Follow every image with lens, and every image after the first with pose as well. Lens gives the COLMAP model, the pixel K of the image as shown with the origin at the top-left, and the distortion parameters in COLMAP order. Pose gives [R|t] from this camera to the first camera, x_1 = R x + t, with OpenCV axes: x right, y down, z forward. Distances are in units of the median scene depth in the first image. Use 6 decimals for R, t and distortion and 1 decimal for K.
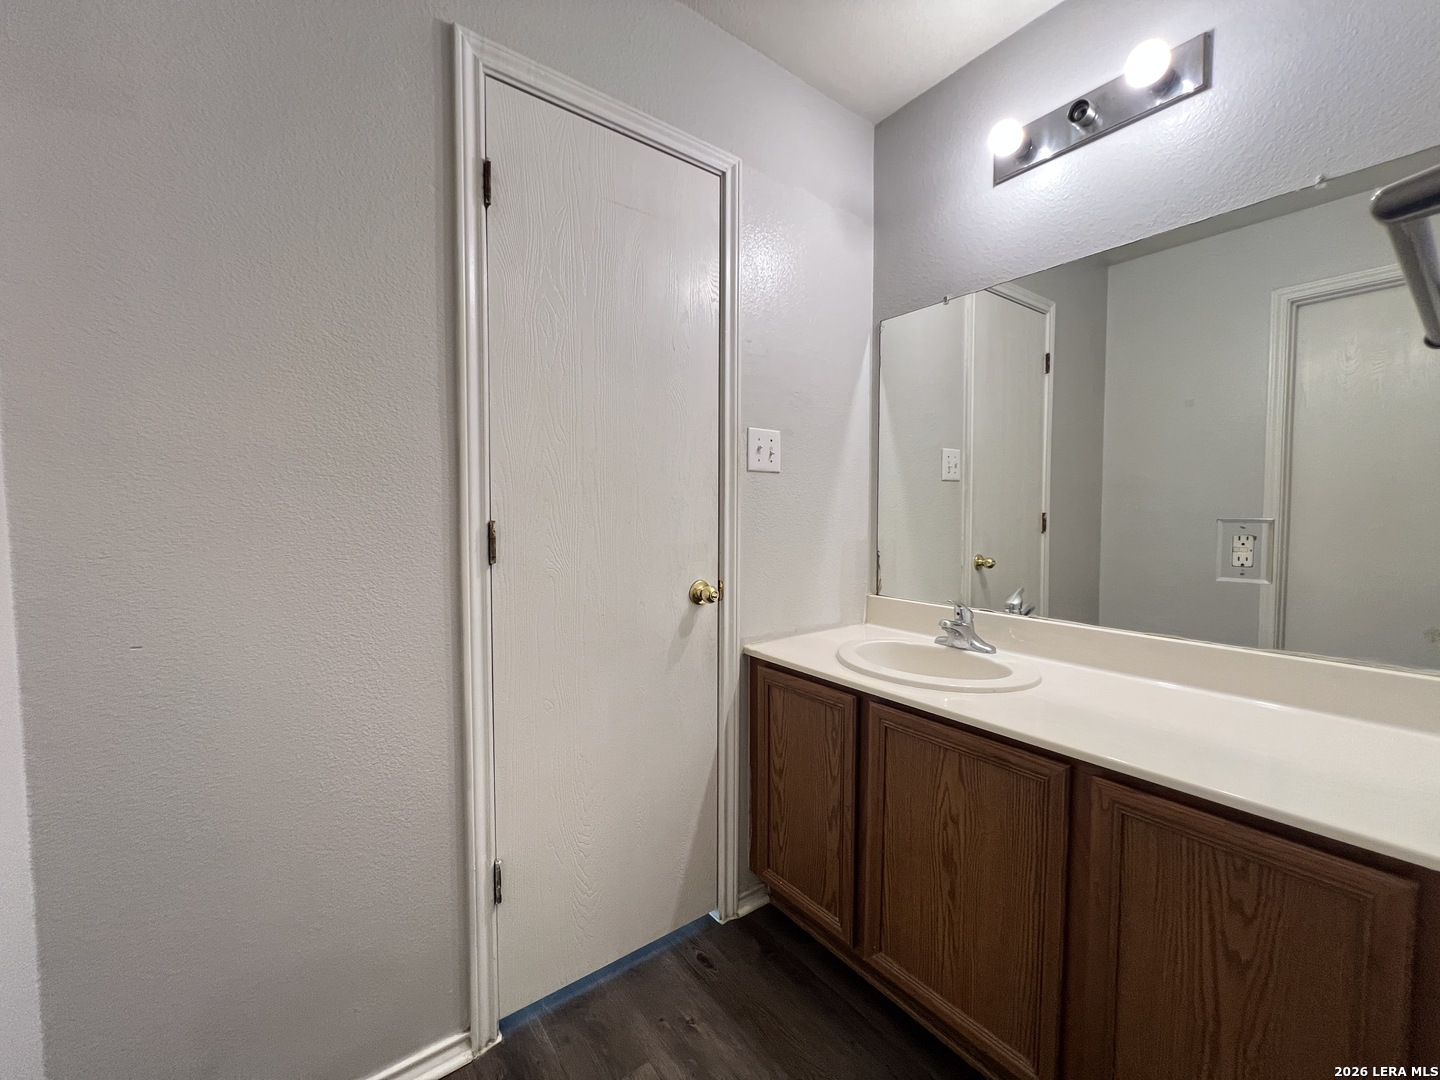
lens RADIAL K [[579.9, 0, 716.5], [0, 579.9, 538.5], [0, 0, 1]] dist [-0.001978, 0.000086]
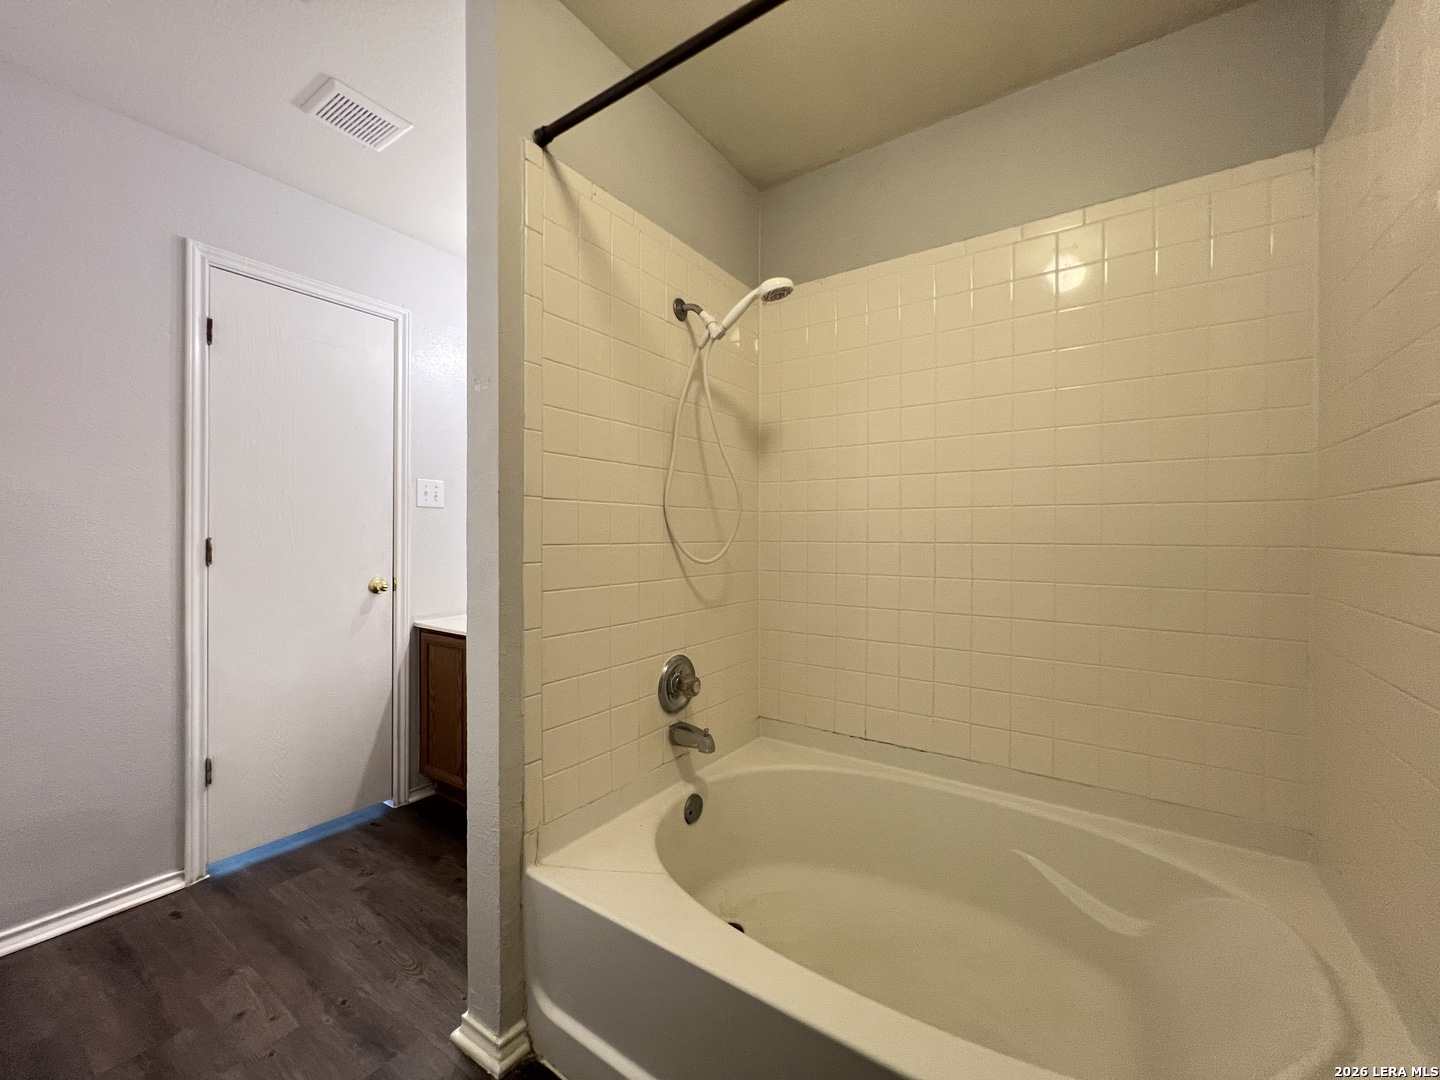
lens RADIAL K [[581.5, 0, 717.4], [0, 581.5, 538.1], [0, 0, 1]] dist [0.002193, 0.000287]
pose [[0.948227, 0.002436, 0.317585, 0.416810], [0.010020, 0.999243, -0.037582, 0.043260], [-0.317436, 0.038819, 0.947485, -0.936279]]
